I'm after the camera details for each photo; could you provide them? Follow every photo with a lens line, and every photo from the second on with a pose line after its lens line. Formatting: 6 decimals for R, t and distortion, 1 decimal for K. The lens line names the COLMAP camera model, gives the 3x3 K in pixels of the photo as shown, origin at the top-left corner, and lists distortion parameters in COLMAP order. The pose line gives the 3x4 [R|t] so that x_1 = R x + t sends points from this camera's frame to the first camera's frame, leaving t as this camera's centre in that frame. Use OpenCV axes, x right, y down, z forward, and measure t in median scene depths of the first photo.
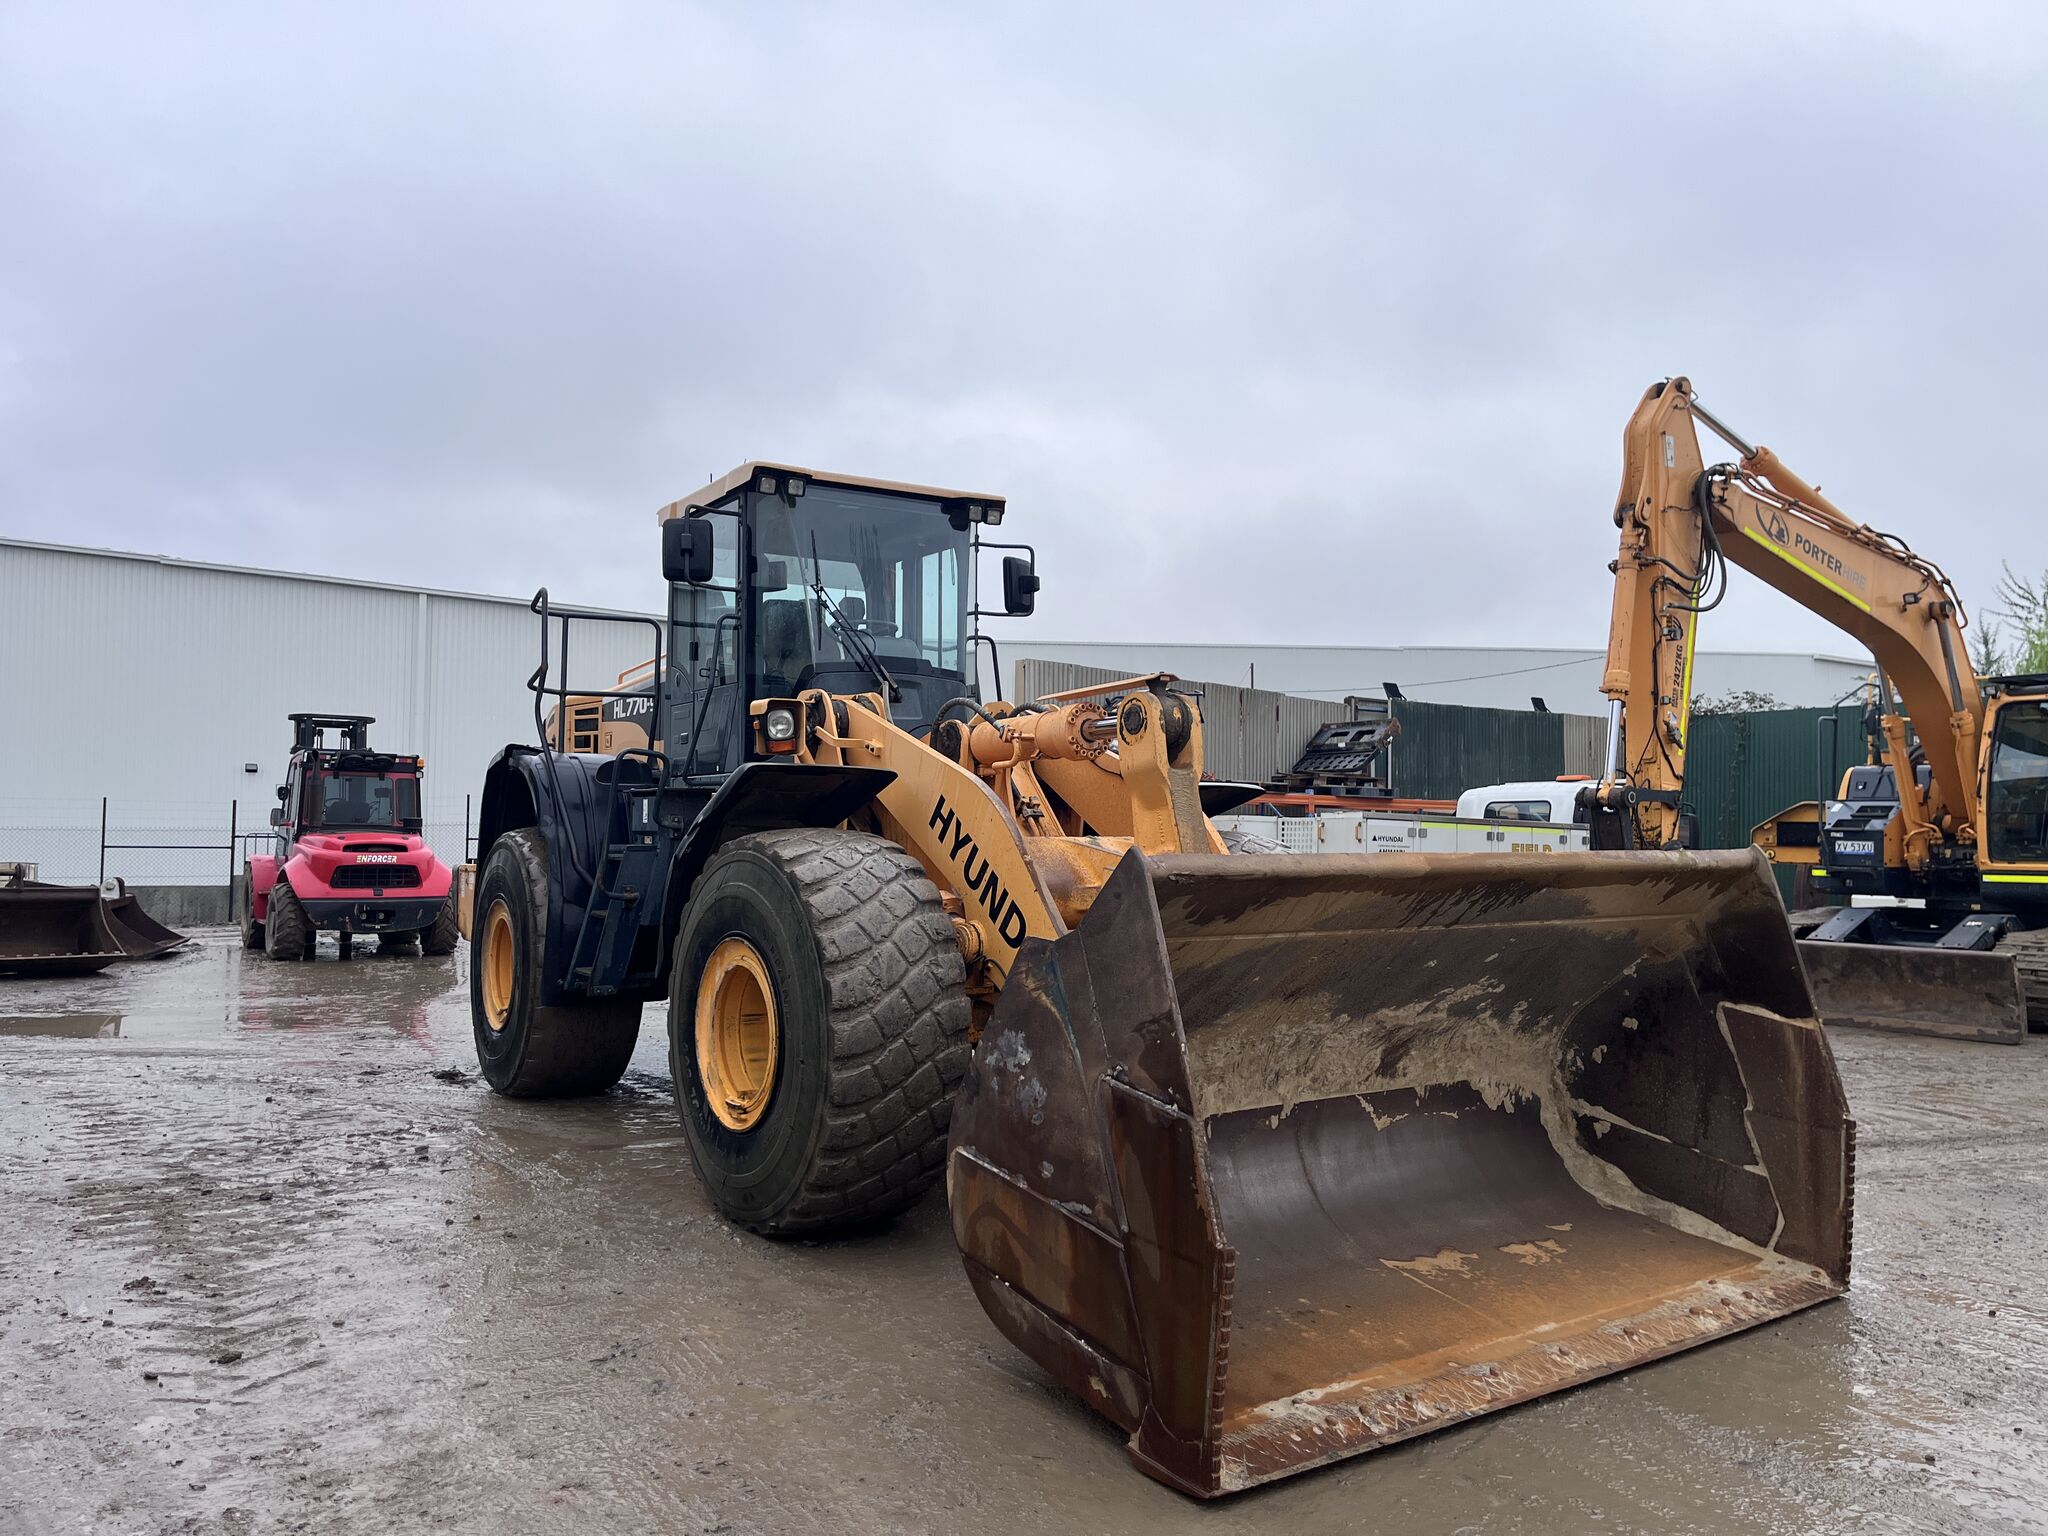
lens RADIAL K [[1615.7, 0, 1039.6], [0, 1615.7, 779.3], [0, 0, 1]] dist [0.028603, -0.049852]
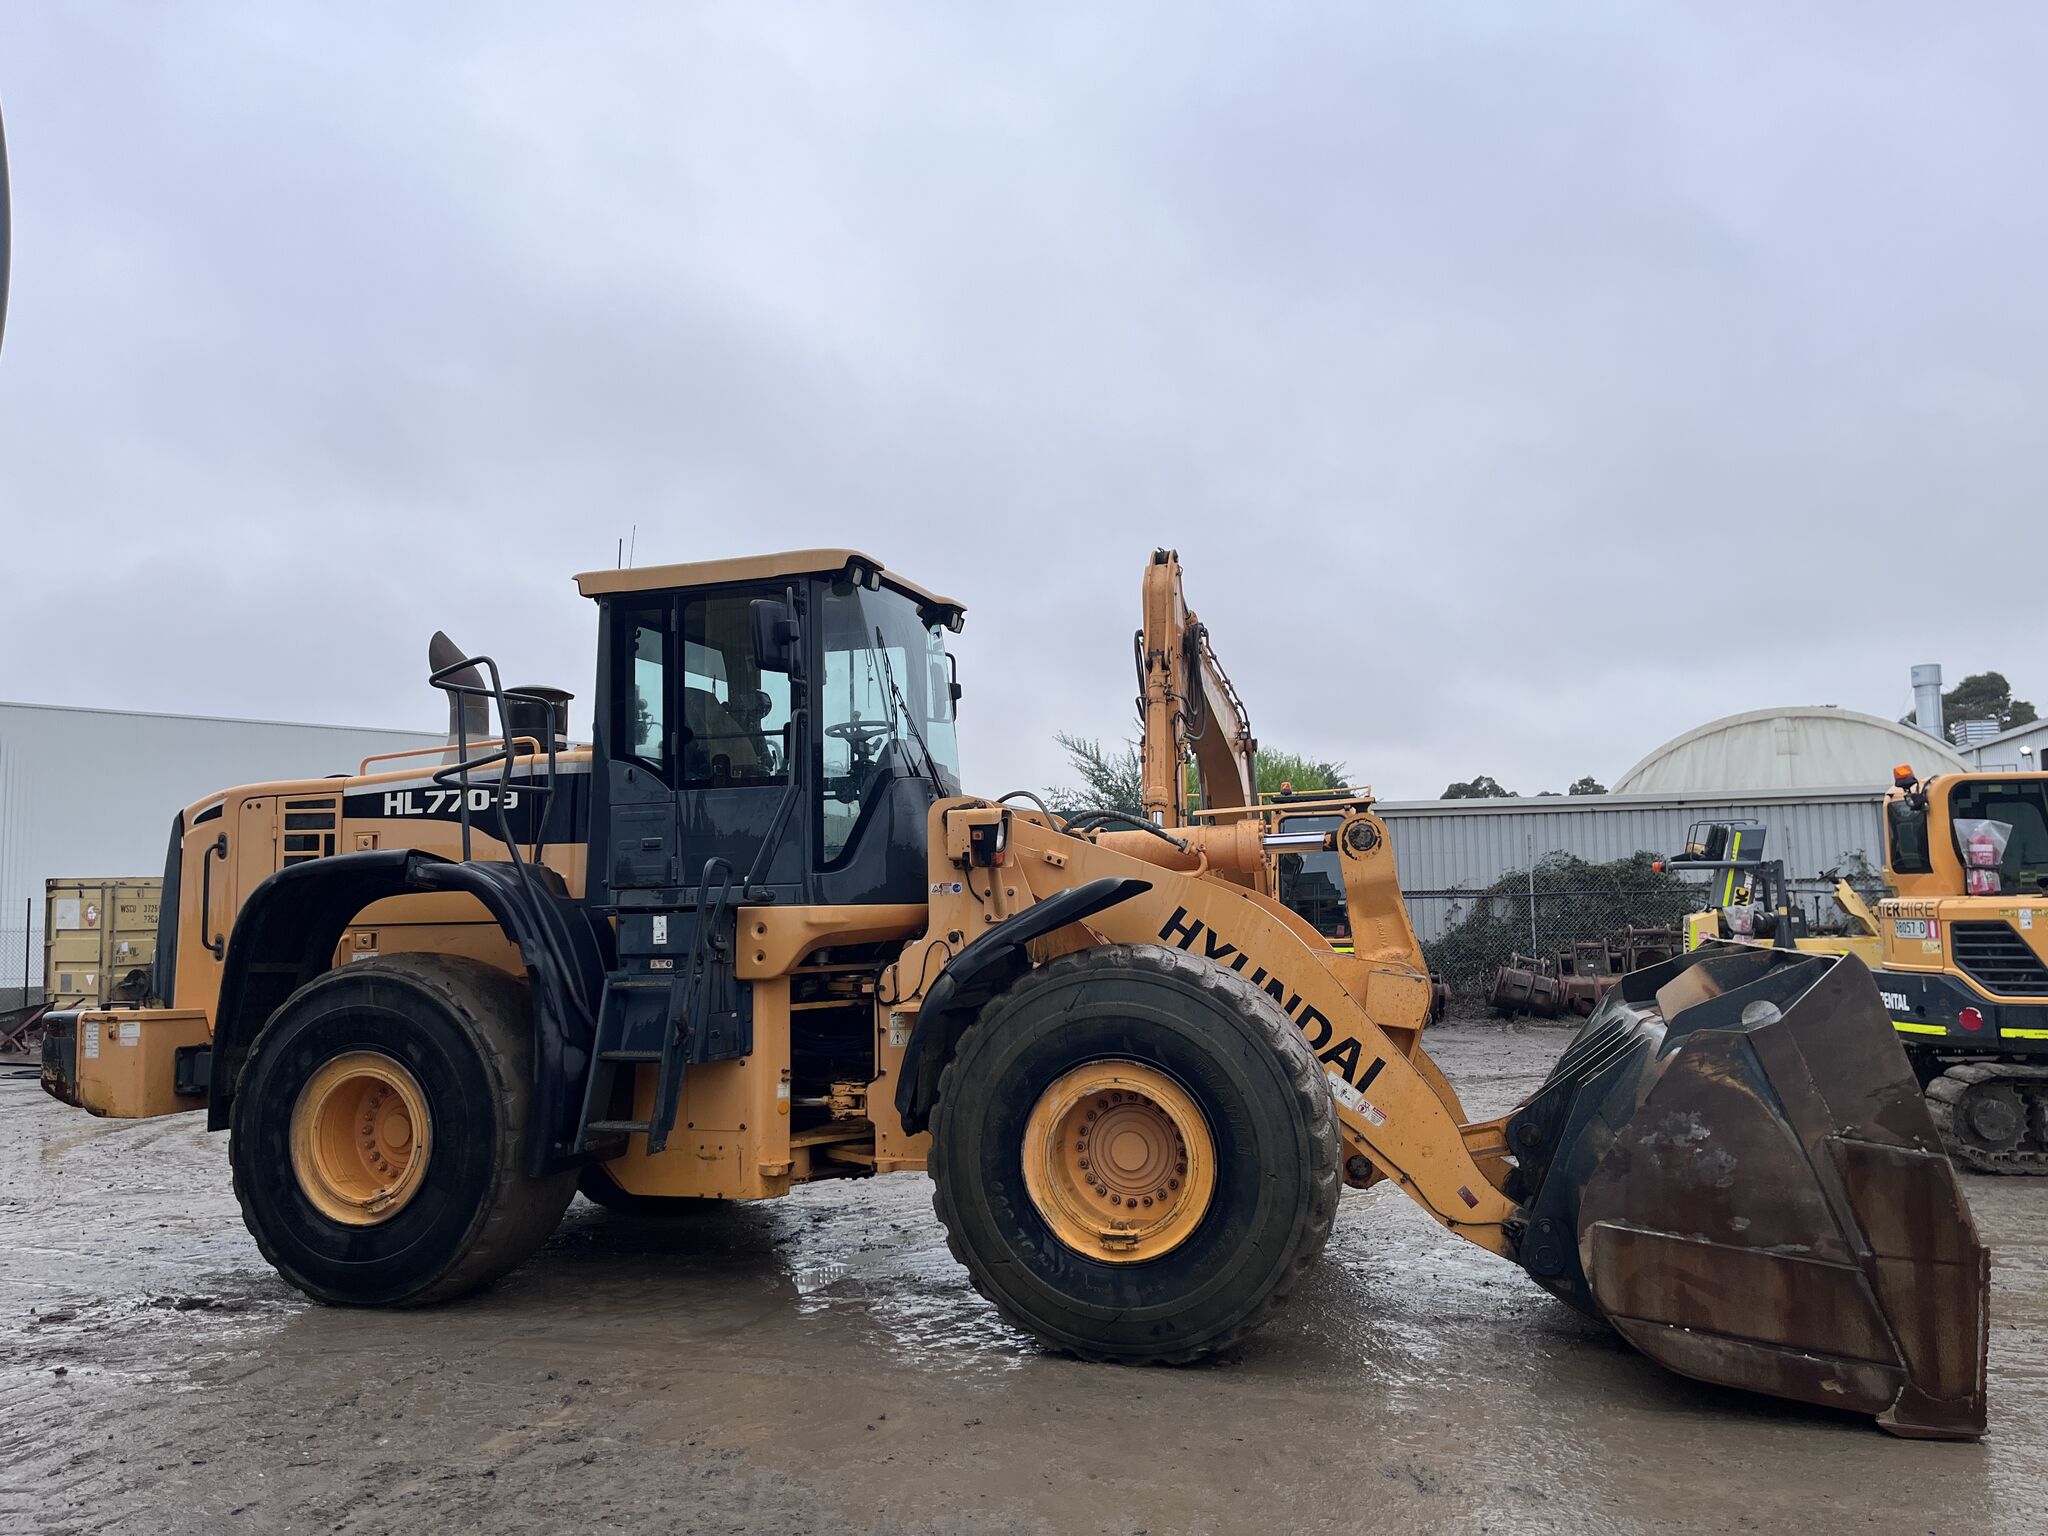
lens RADIAL K [[1615.7, 0, 1033.9], [0, 1615.7, 768.6], [0, 0, 1]] dist [0.028603, -0.049852]
pose [[0.770590, 0.021469, 0.636970, -0.900969], [0.008828, 0.998977, -0.044350, -0.037668], [-0.637270, 0.039799, 0.769612, 0.296500]]
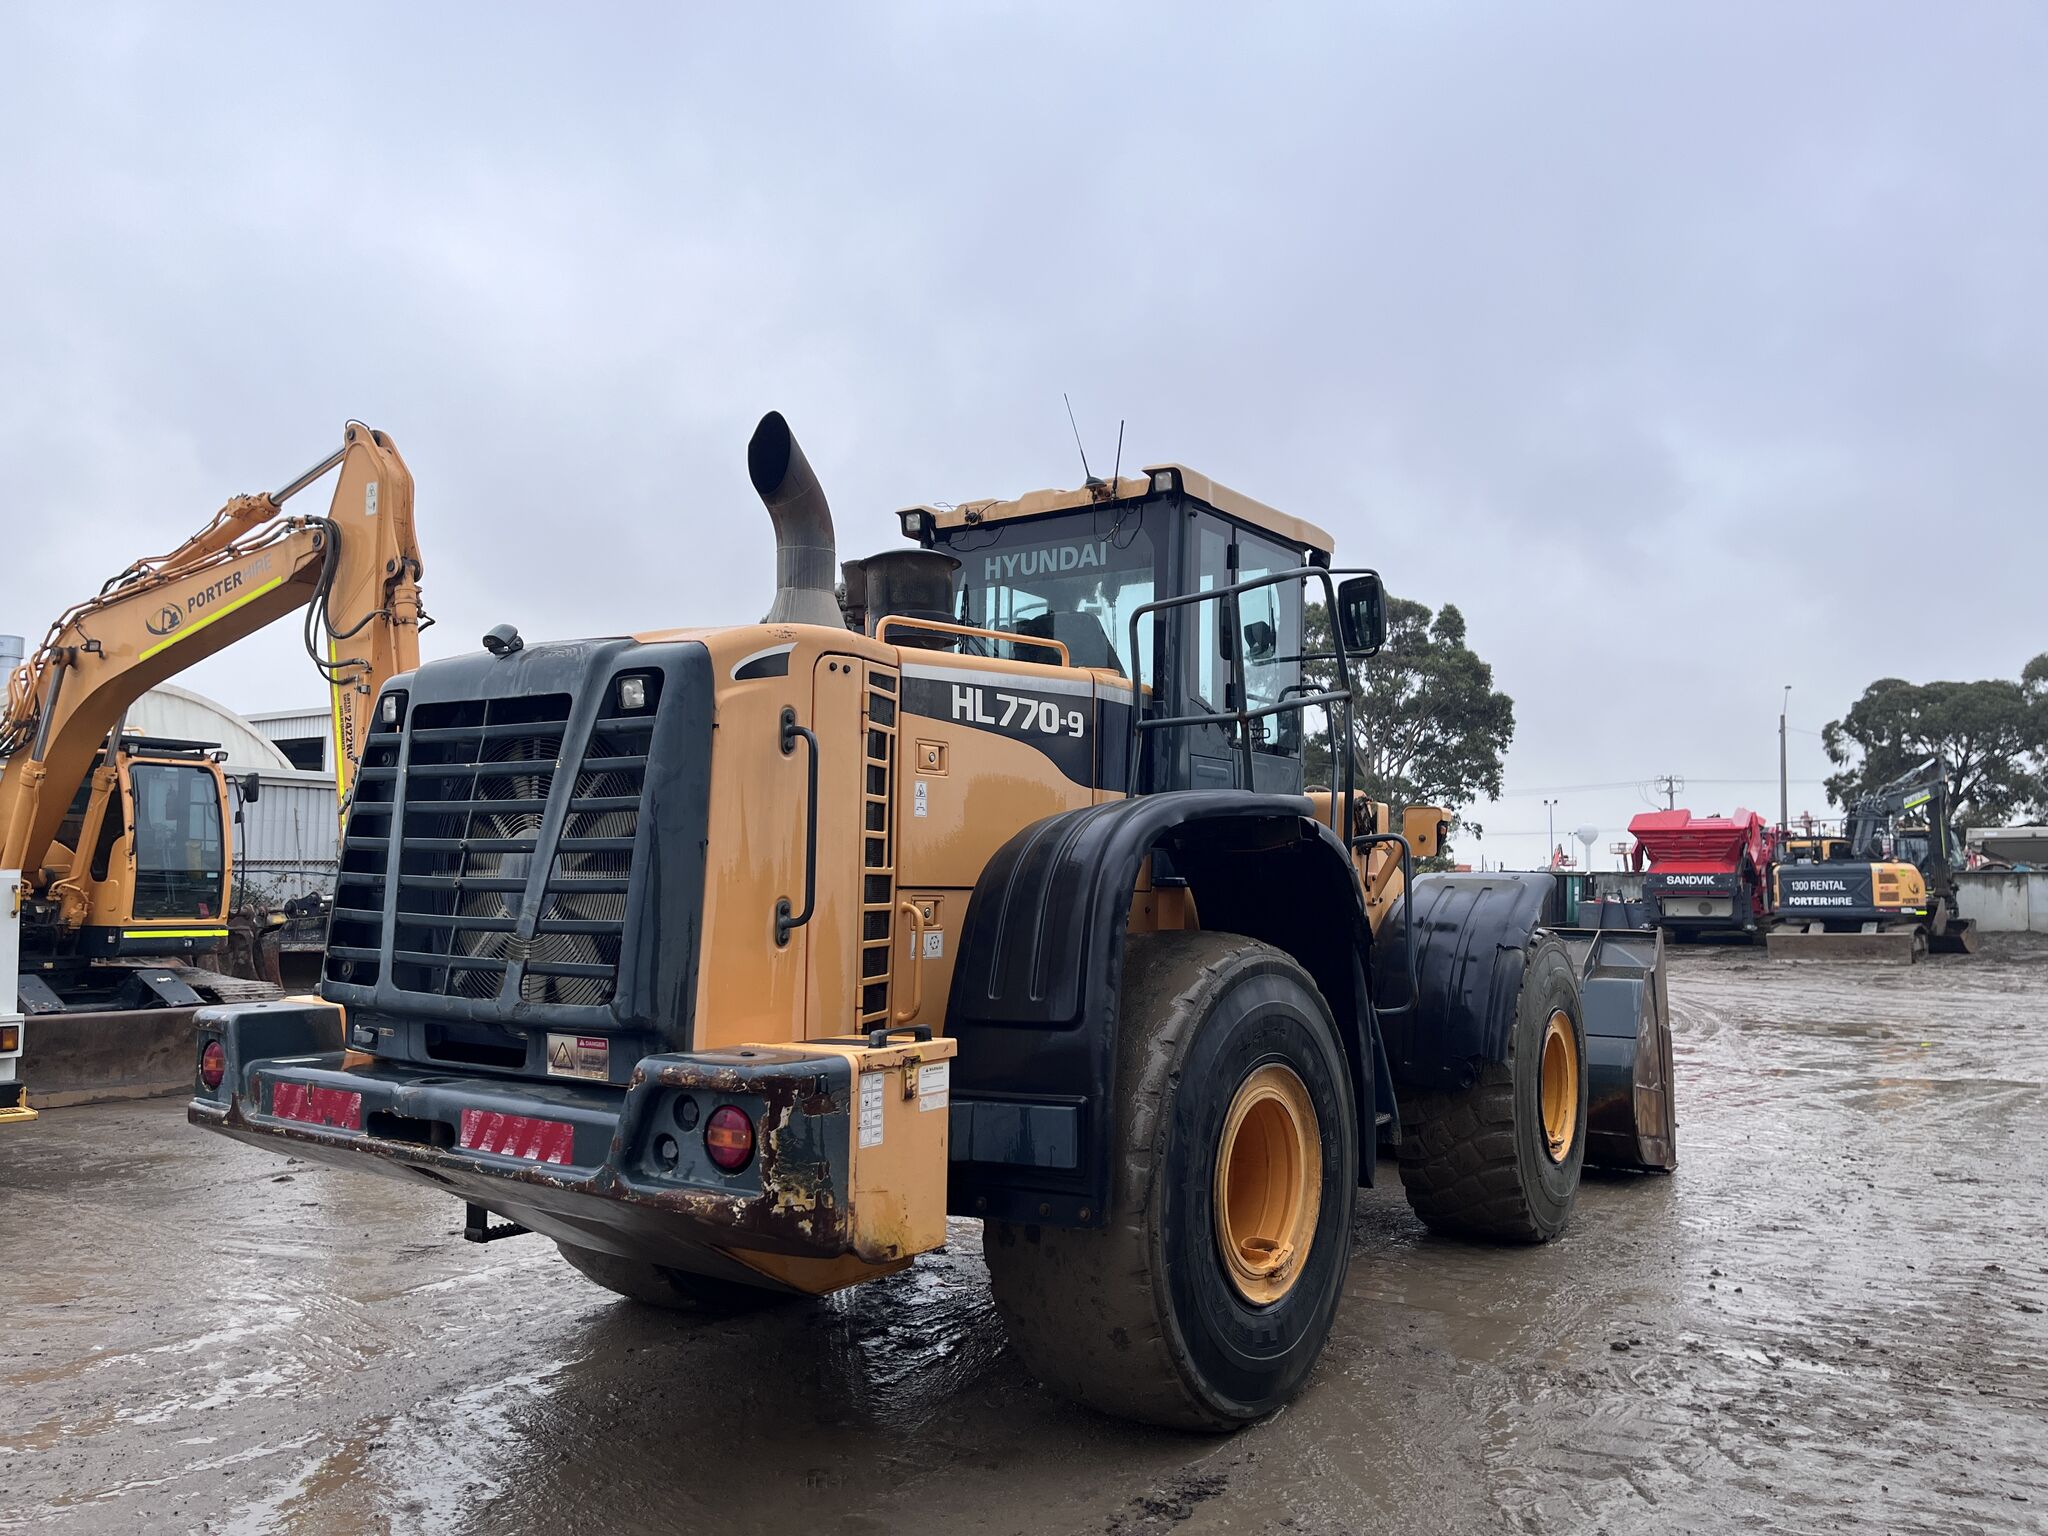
lens RADIAL K [[1615.7, 0, 1008.4], [0, 1615.7, 750.8], [0, 0, 1]] dist [0.028603, -0.049852]
pose [[-0.408224, 0.065632, 0.910519, -1.260715], [-0.045931, 0.994672, -0.092291, 0.033522], [-0.911726, -0.079496, -0.403035, 2.033837]]
